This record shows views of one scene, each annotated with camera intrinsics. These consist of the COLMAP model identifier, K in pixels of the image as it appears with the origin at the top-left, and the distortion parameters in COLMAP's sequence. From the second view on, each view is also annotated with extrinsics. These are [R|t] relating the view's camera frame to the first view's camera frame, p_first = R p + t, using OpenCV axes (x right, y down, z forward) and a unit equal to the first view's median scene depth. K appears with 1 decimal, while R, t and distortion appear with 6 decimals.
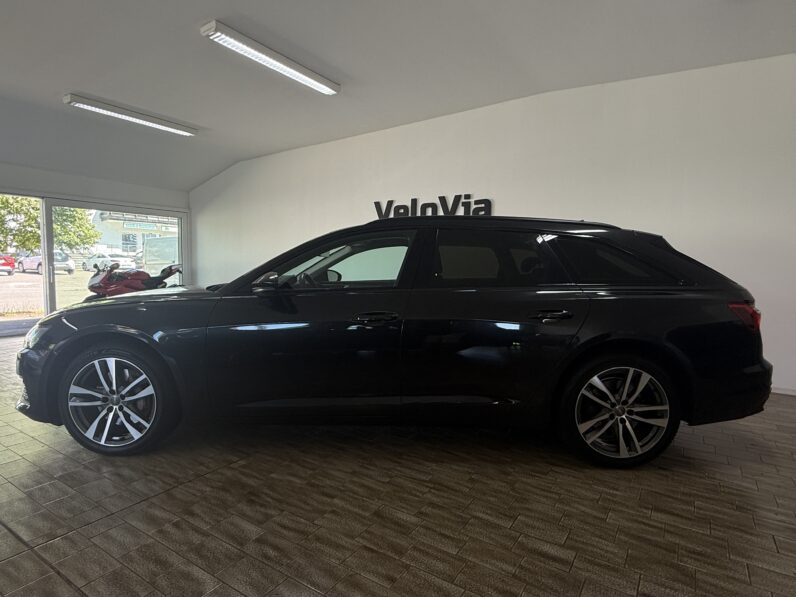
lens RADIAL K [[448.0, 0, 398.0], [0, 448.0, 298.5], [0, 0, 1]] dist [0.002629, 0.000934]
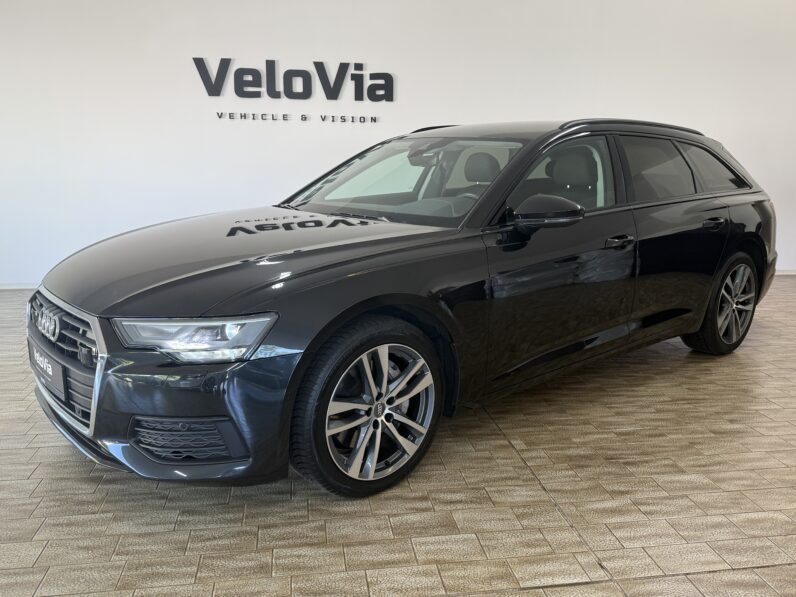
lens RADIAL K [[644.8, 0, 398.0], [0, 644.8, 298.5], [0, 0, 1]] dist [0.081927, -0.139907]
pose [[0.754163, -0.148689, 0.639632, -1.192027], [0.046961, 0.983747, 0.173312, -0.088072], [-0.655006, -0.100668, 0.748888, 0.312012]]
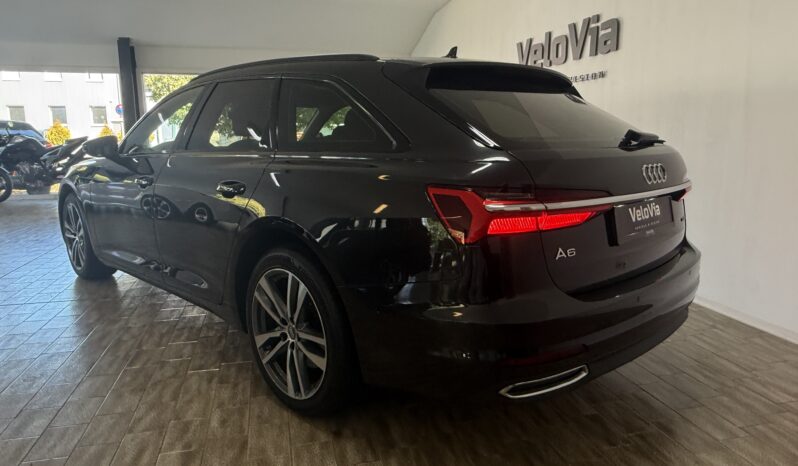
lens RADIAL K [[536.6, 0, 399.0], [0, 536.6, 233.0], [0, 0, 1]] dist [0.002134, -0.000674]
pose [[0.729161, 0.113830, -0.674809, 1.149266], [-0.042152, 0.991668, 0.121732, -0.008226], [0.683043, -0.060318, 0.727883, 0.513421]]
